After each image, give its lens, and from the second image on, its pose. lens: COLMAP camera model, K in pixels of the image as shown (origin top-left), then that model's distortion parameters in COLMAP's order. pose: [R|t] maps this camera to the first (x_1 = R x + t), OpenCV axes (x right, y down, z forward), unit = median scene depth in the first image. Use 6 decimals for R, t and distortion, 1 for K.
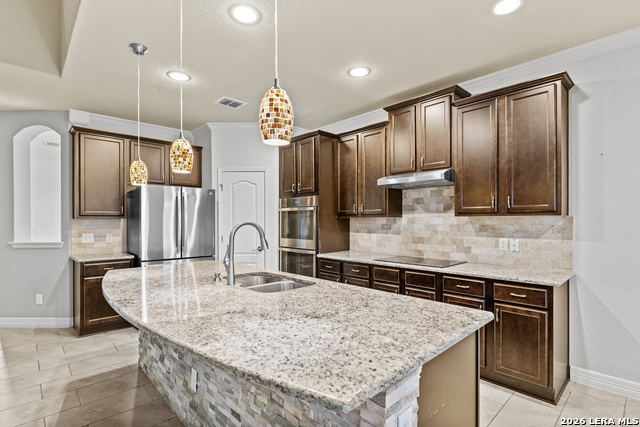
lens RADIAL K [[316.9, 0, 320.2], [0, 316.9, 221.9], [0, 0, 1]] dist [0.004783, 0.001008]
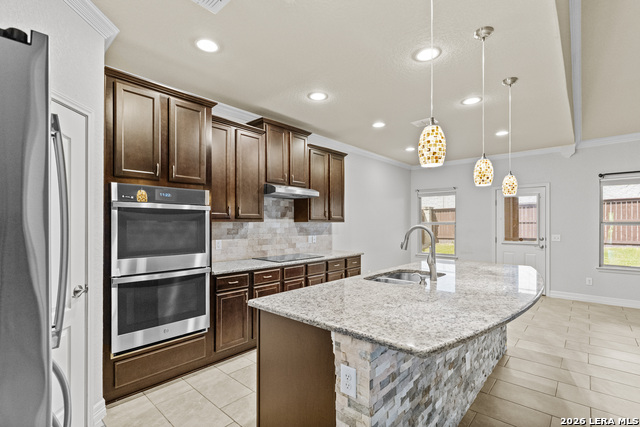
lens RADIAL K [[297.7, 0, 325.2], [0, 297.7, 227.9], [0, 0, 1]] dist [0.004763, -0.000709]
pose [[-0.096090, -0.011177, 0.995310, -0.792849], [0.006011, 0.999912, 0.011809, -0.004885], [-0.995354, 0.007118, -0.096015, 0.890239]]
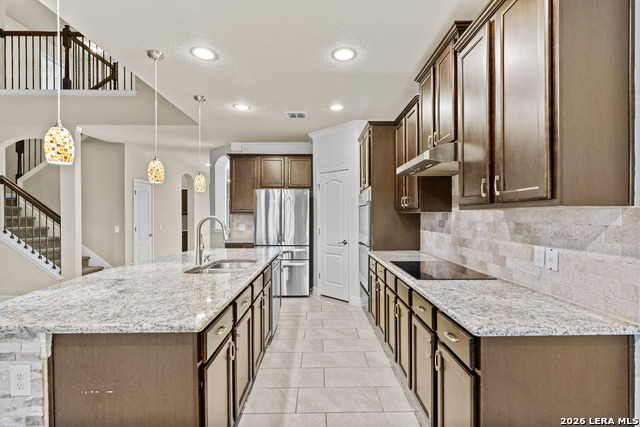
lens RADIAL K [[297.7, 0, 319.1], [0, 297.7, 217.5], [0, 0, 1]] dist [0.004763, -0.000709]
pose [[0.732102, 0.005098, -0.681176, 0.545703], [-0.004360, 0.999987, 0.002799, -0.001378], [0.681181, 0.000921, 0.732114, 0.261993]]
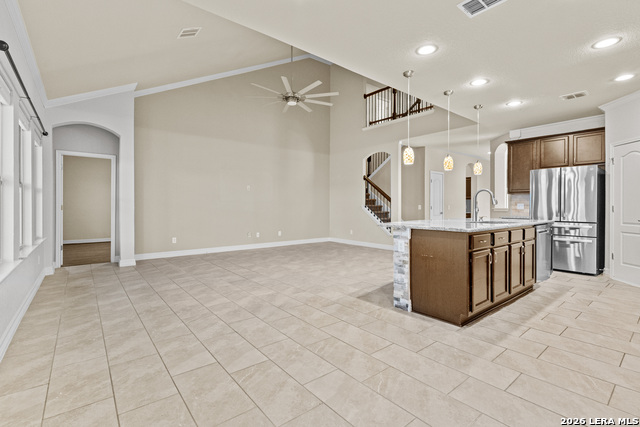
lens RADIAL K [[297.7, 0, 322.6], [0, 297.7, 208.0], [0, 0, 1]] dist [0.004763, -0.000709]
pose [[-0.062922, 0.006119, -0.998000, 0.975743], [-0.007725, 0.999948, 0.006618, 0.064835], [0.997989, 0.008126, -0.062871, 0.100555]]
